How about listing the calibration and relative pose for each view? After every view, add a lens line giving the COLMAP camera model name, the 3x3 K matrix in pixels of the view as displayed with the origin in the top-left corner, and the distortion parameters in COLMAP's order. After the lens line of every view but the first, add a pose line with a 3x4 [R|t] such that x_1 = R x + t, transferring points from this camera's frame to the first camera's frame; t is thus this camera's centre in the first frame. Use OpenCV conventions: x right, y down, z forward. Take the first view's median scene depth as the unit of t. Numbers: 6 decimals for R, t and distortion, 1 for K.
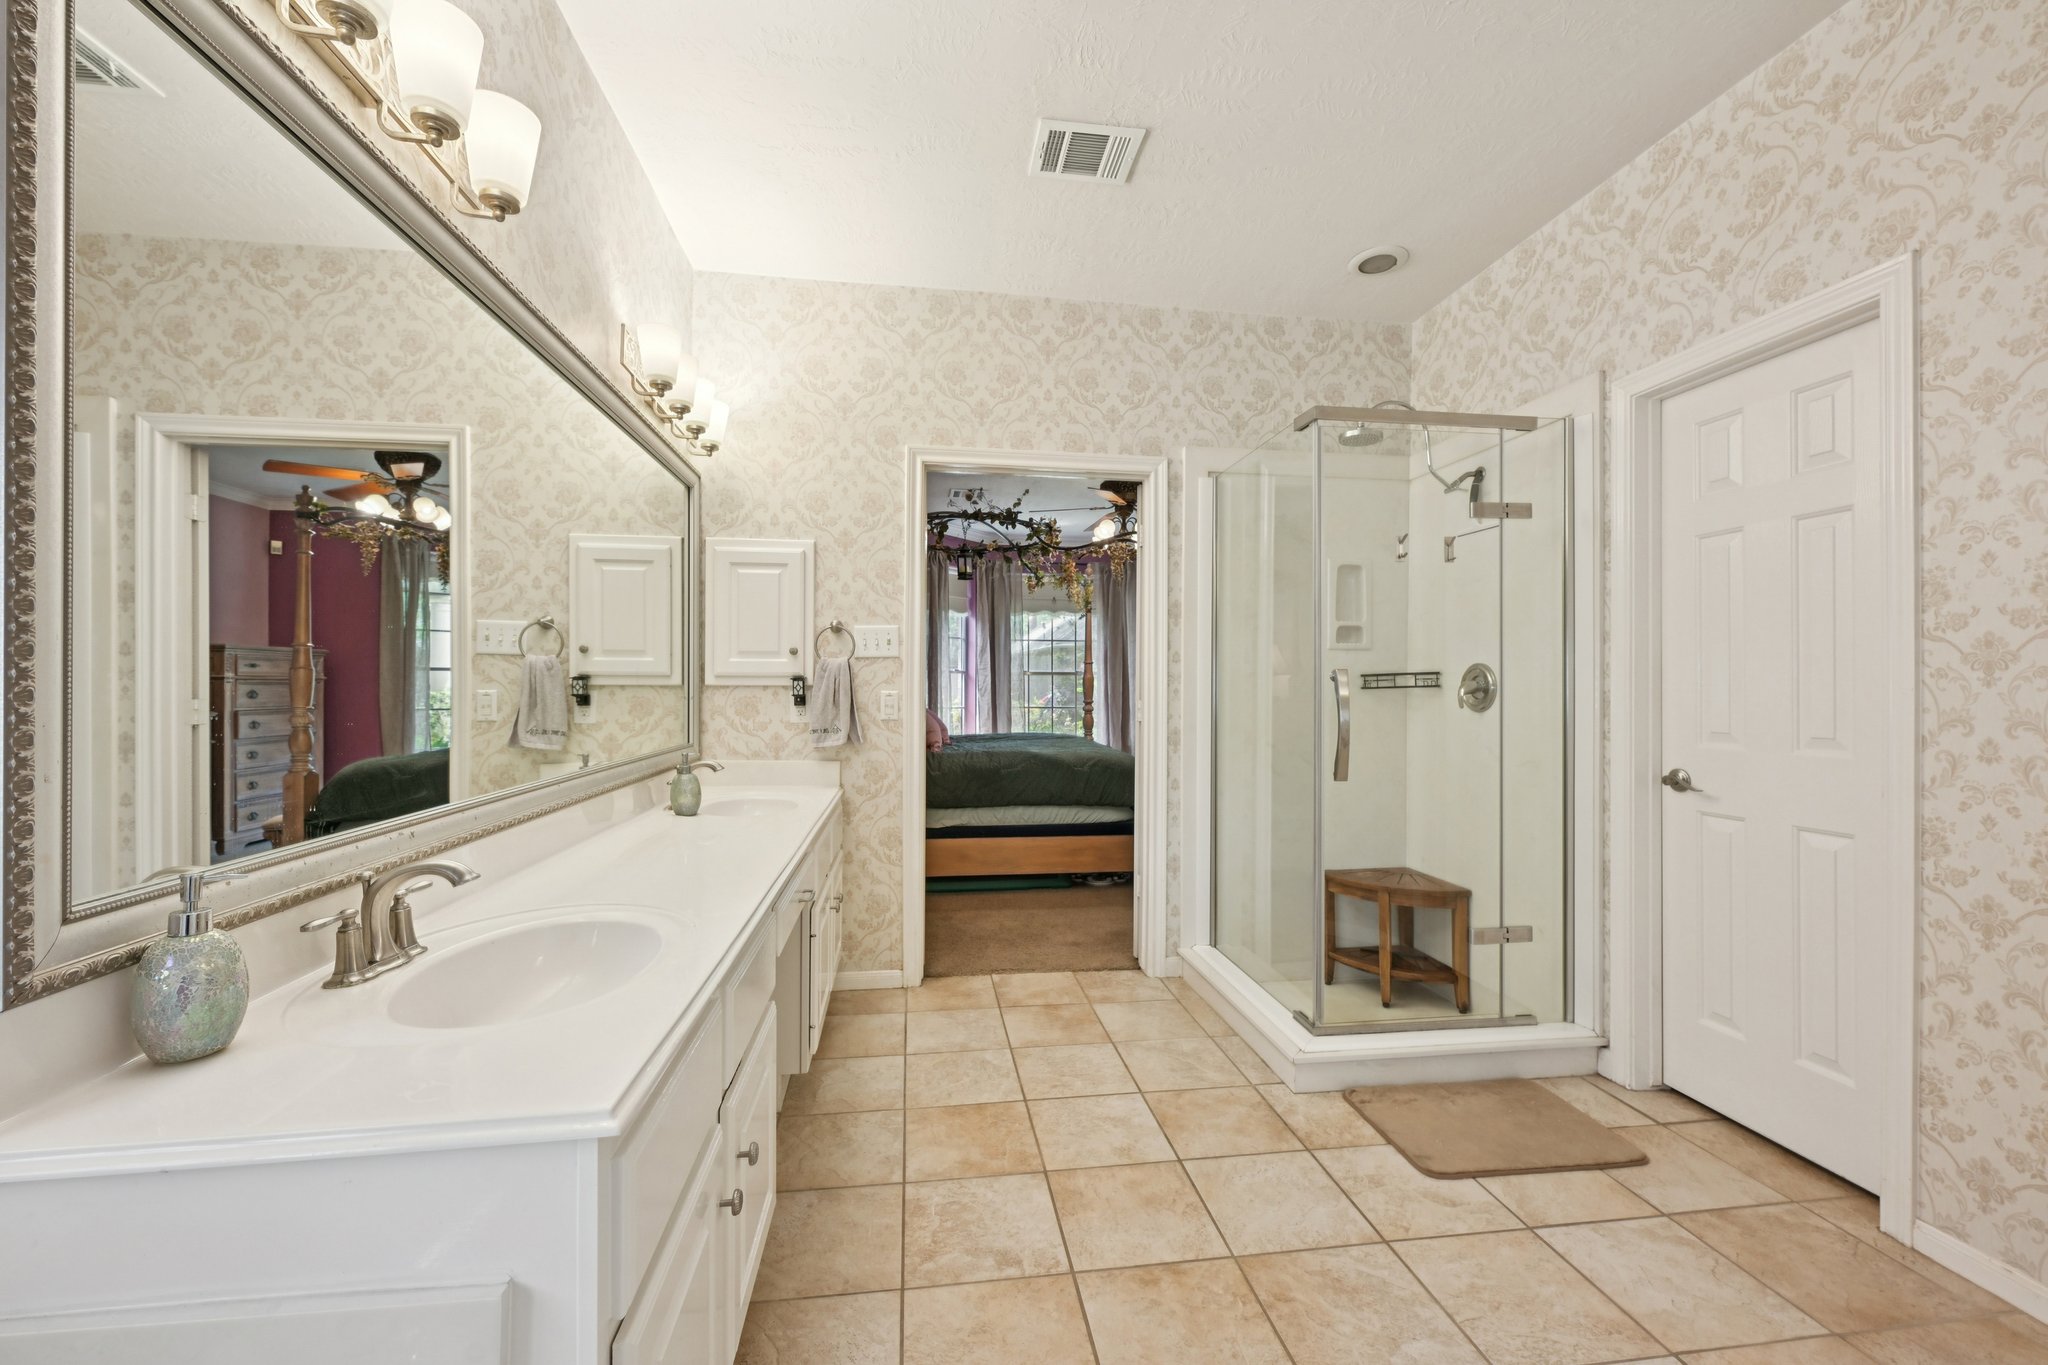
lens RADIAL K [[814.2, 0, 1025.0], [0, 814.2, 683.7], [0, 0, 1]] dist [-0.000854, 0.000102]
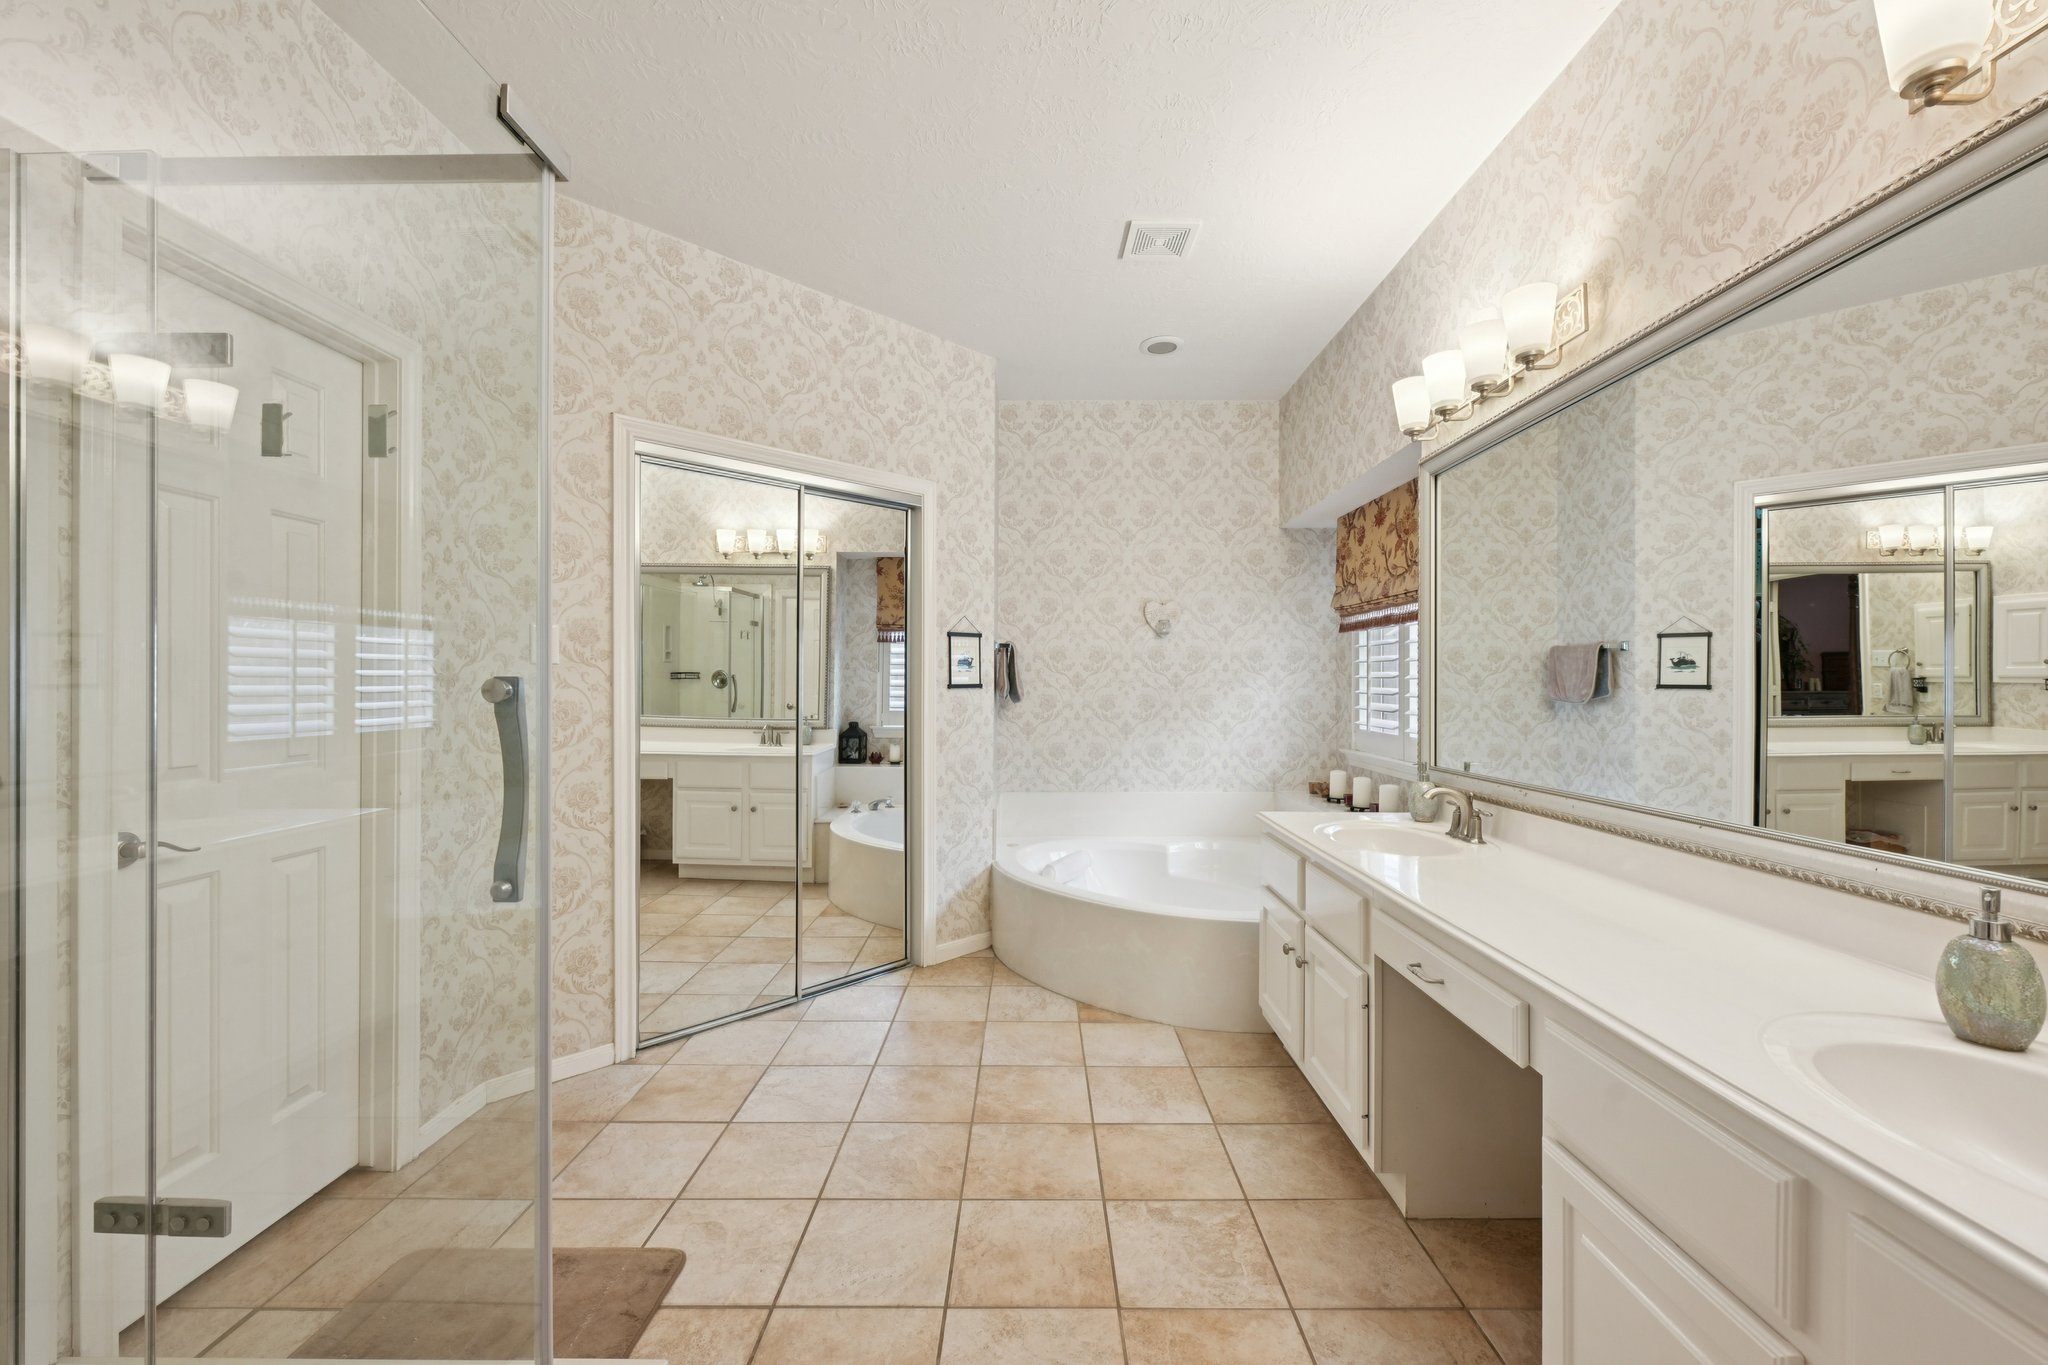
lens RADIAL K [[814.2, 0, 1036.9], [0, 814.2, 684.4], [0, 0, 1]] dist [-0.000854, 0.000102]
pose [[-0.990651, -0.003150, 0.136381, -0.001790], [-0.003241, 0.999995, -0.000444, -0.011666], [-0.136379, -0.000882, -0.990656, 1.171192]]
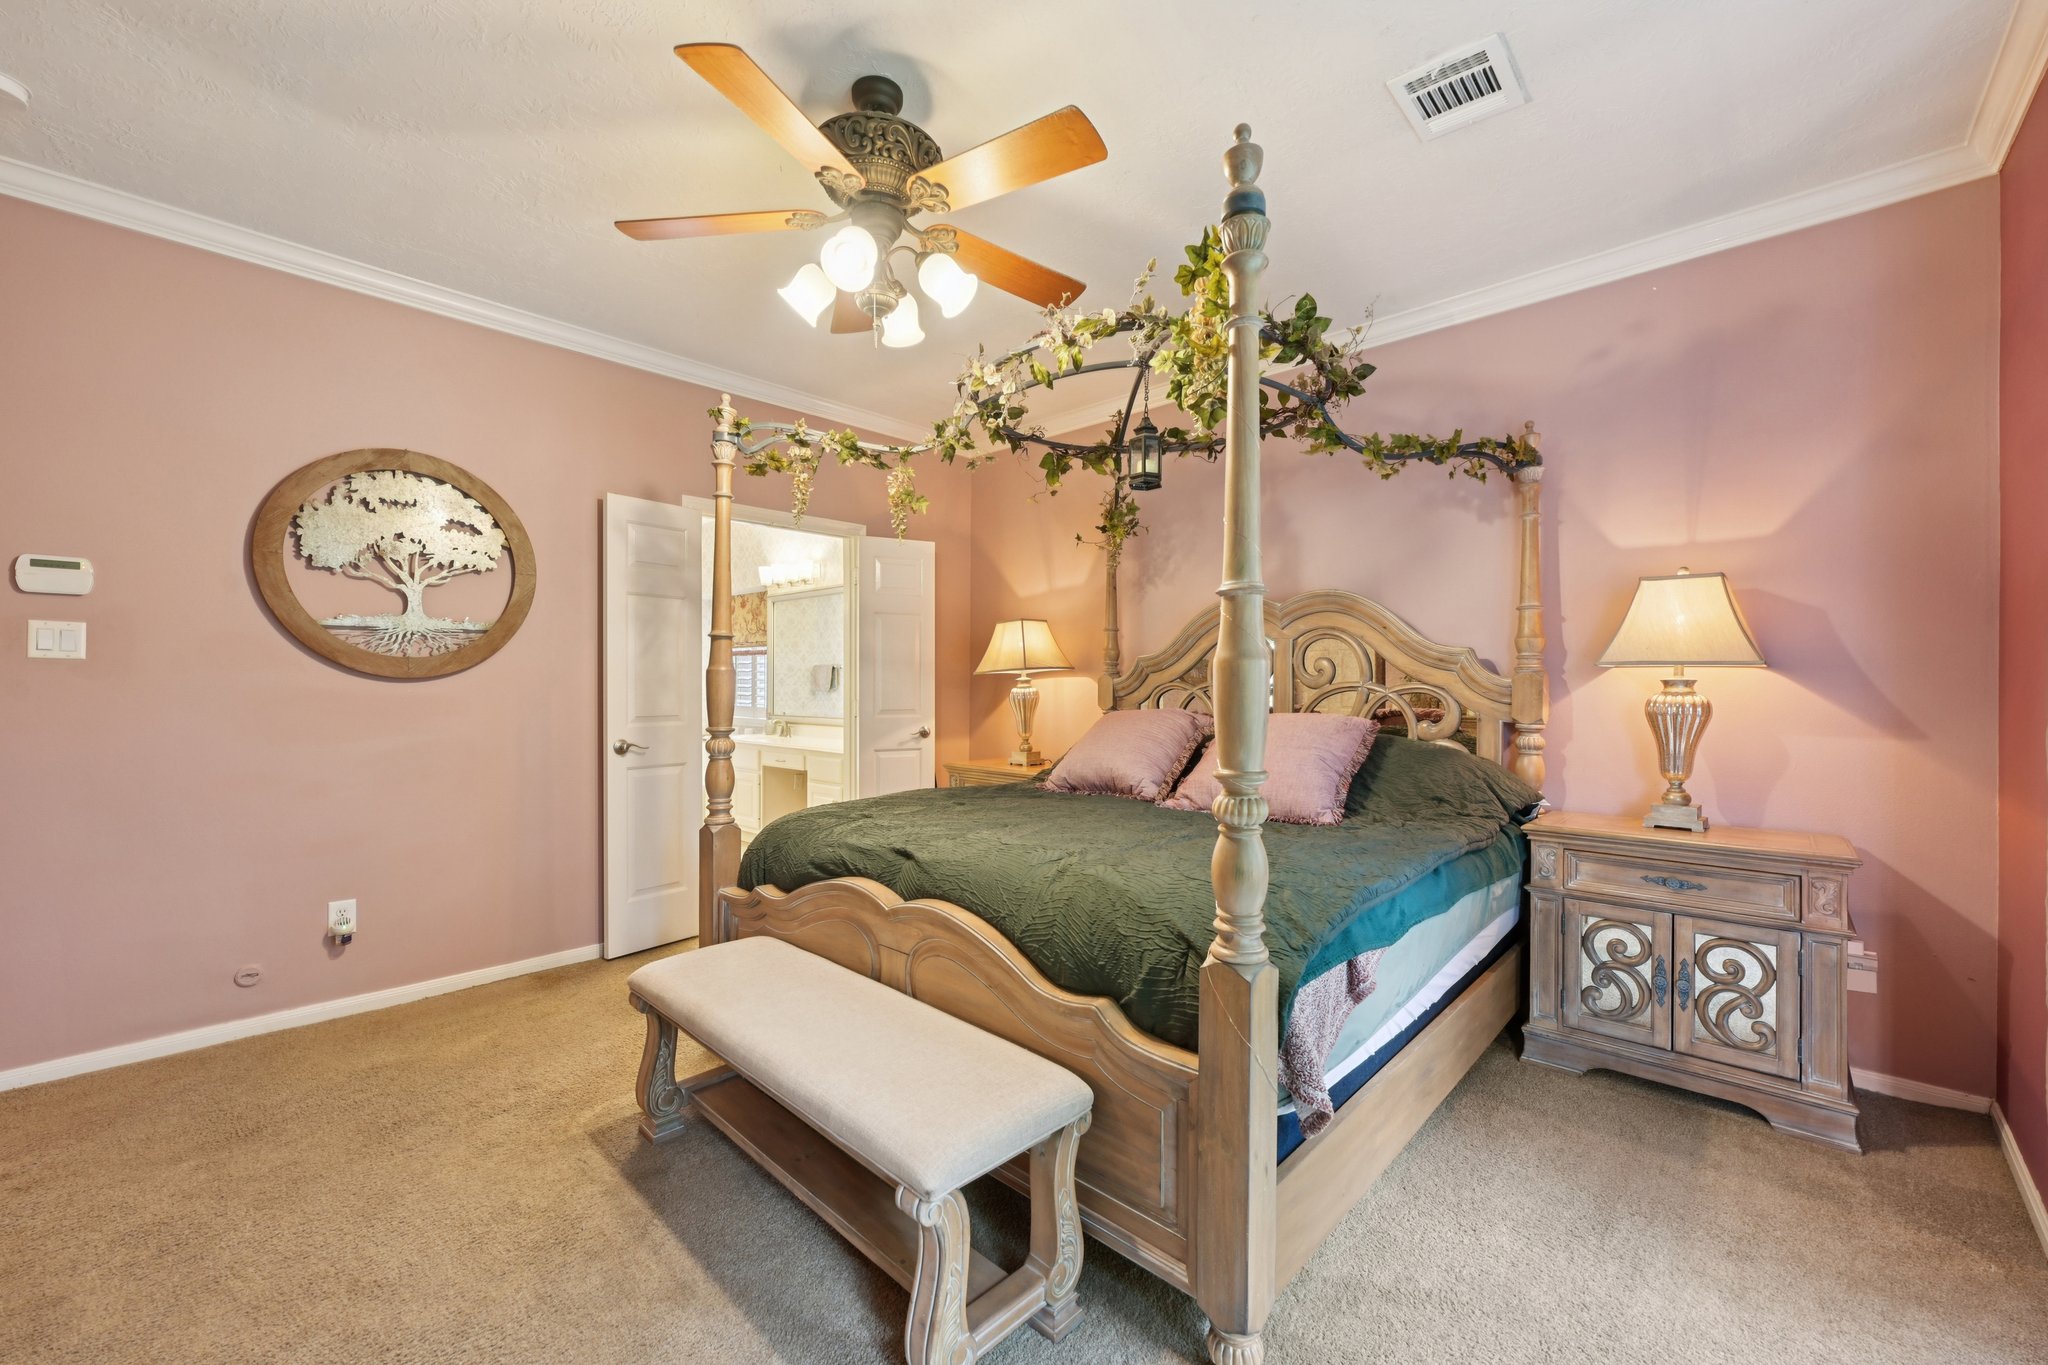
lens RADIAL K [[814.2, 0, 1019.2], [0, 814.2, 685.8], [0, 0, 1]] dist [-0.000854, 0.000102]
pose [[-0.786581, -0.004270, -0.617472, 0.588997], [-0.003634, 0.999991, -0.002286, -0.000607], [0.617476, 0.000446, -0.786589, 2.533793]]
